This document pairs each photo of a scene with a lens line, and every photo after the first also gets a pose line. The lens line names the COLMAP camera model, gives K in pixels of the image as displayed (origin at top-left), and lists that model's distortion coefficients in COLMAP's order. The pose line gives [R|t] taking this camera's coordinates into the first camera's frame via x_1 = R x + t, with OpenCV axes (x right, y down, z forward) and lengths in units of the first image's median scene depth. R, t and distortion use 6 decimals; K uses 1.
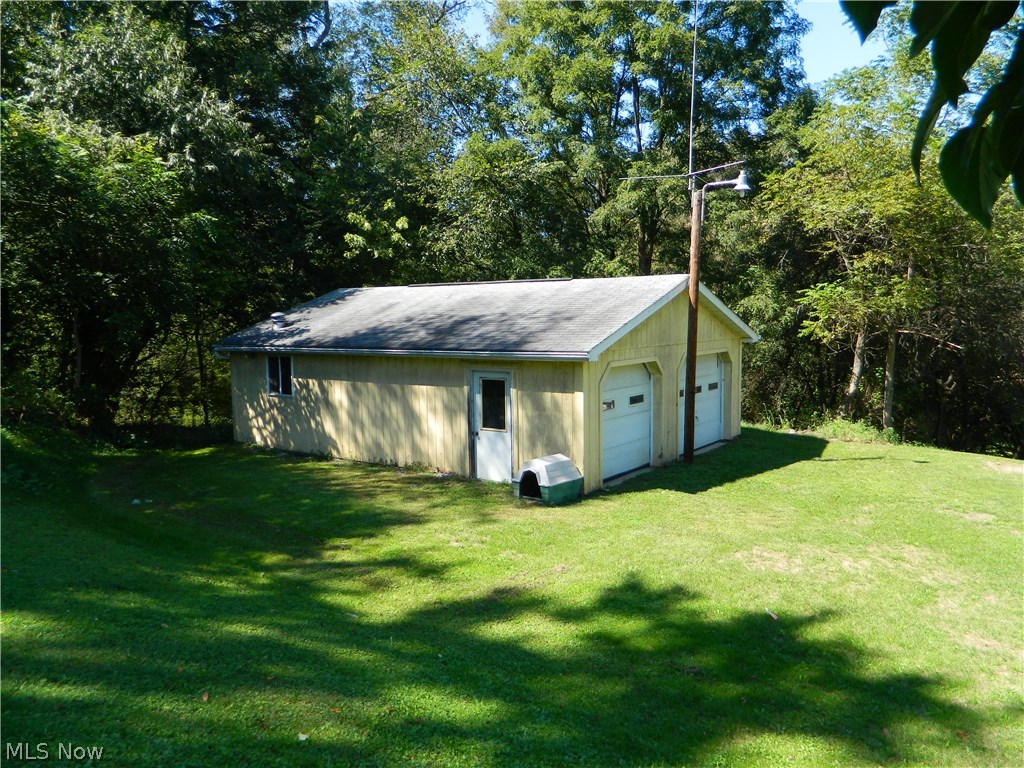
lens RADIAL K [[739.4, 0, 509.5], [0, 739.4, 383.5], [0, 0, 1]] dist [-0.006479, -0.007054]
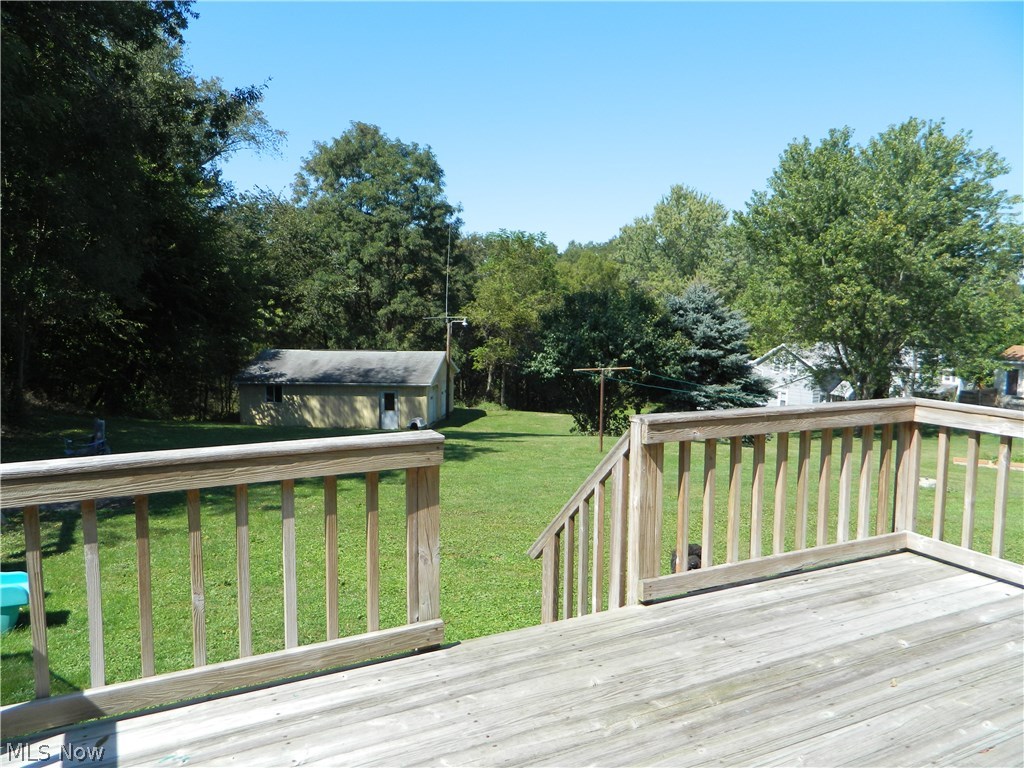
lens RADIAL K [[739.4, 0, 511.9], [0, 739.4, 382.7], [0, 0, 1]] dist [-0.006479, -0.007054]
pose [[0.852547, -0.038785, 0.521210, -0.902223], [0.033916, 0.999246, 0.018881, -0.069188], [-0.521549, 0.001580, 0.853220, -1.353639]]
